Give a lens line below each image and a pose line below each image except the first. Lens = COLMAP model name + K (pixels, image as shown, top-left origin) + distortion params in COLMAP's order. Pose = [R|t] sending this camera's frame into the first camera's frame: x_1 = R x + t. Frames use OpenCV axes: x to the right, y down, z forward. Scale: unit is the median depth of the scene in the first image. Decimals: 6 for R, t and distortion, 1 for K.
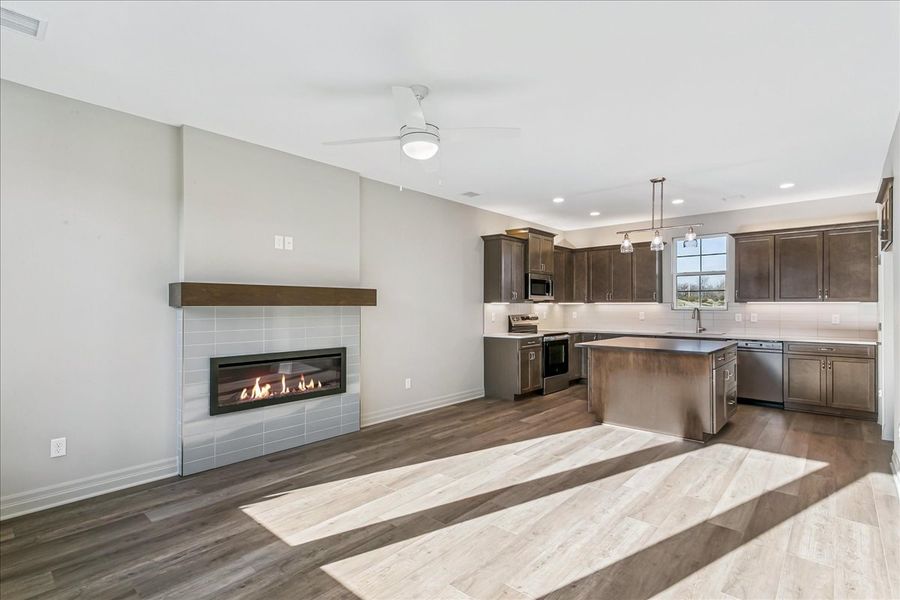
lens RADIAL K [[433.6, 0, 450.0], [0, 433.6, 300.0], [0, 0, 1]] dist [0.001620, 0.000667]
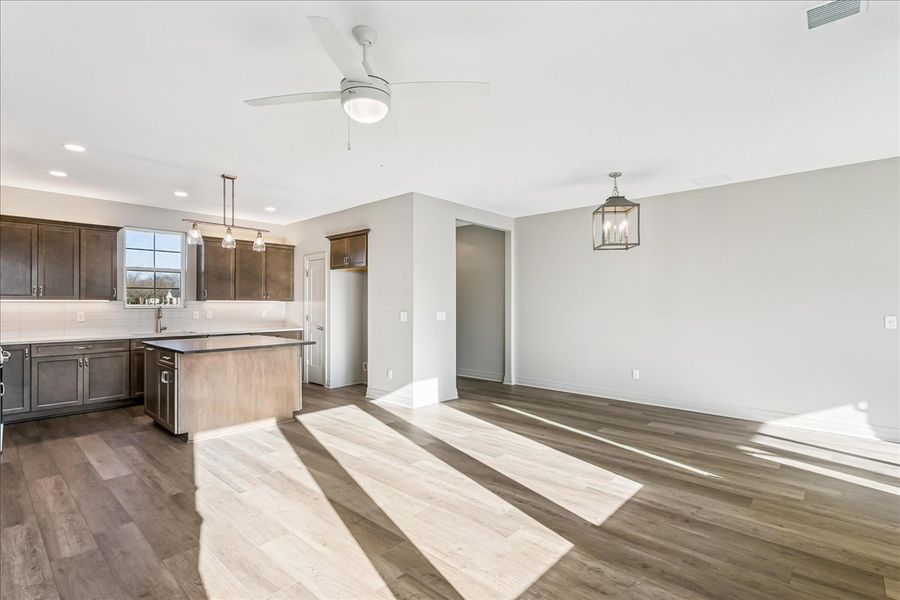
lens RADIAL K [[433.6, 0, 450.0], [0, 433.6, 300.0], [0, 0, 1]] dist [0.001620, 0.000667]
pose [[0.006203, 0.008089, 0.999948, -0.534943], [-0.012418, 0.999891, -0.008012, 0.006021], [-0.999904, -0.012368, 0.006303, 0.516105]]
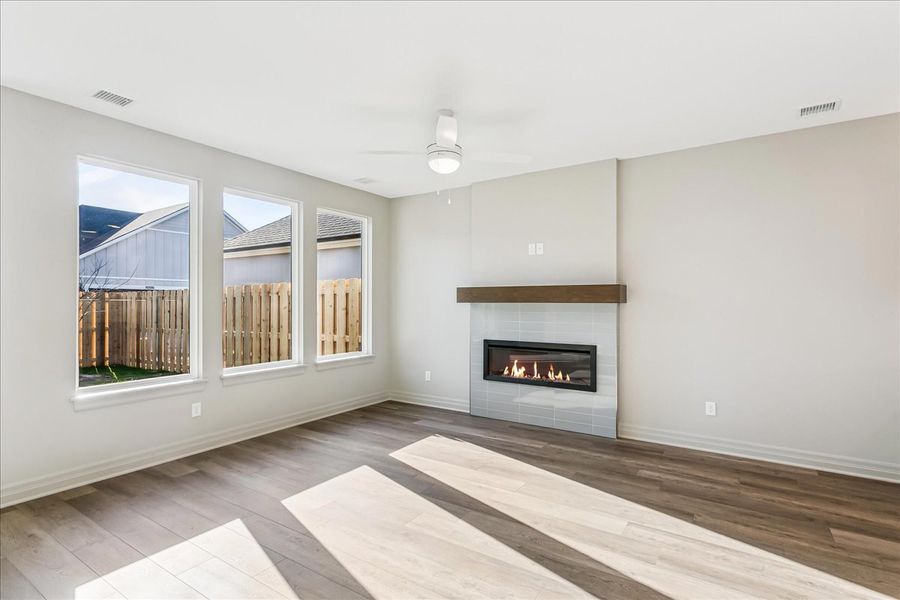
lens RADIAL K [[433.6, 0, 450.0], [0, 433.6, 300.0], [0, 0, 1]] dist [0.001620, 0.000667]
pose [[0.149858, -0.003893, -0.988700, 0.649057], [0.011749, 0.999929, -0.002156, 0.005061], [0.988638, -0.011294, 0.149893, 0.521233]]
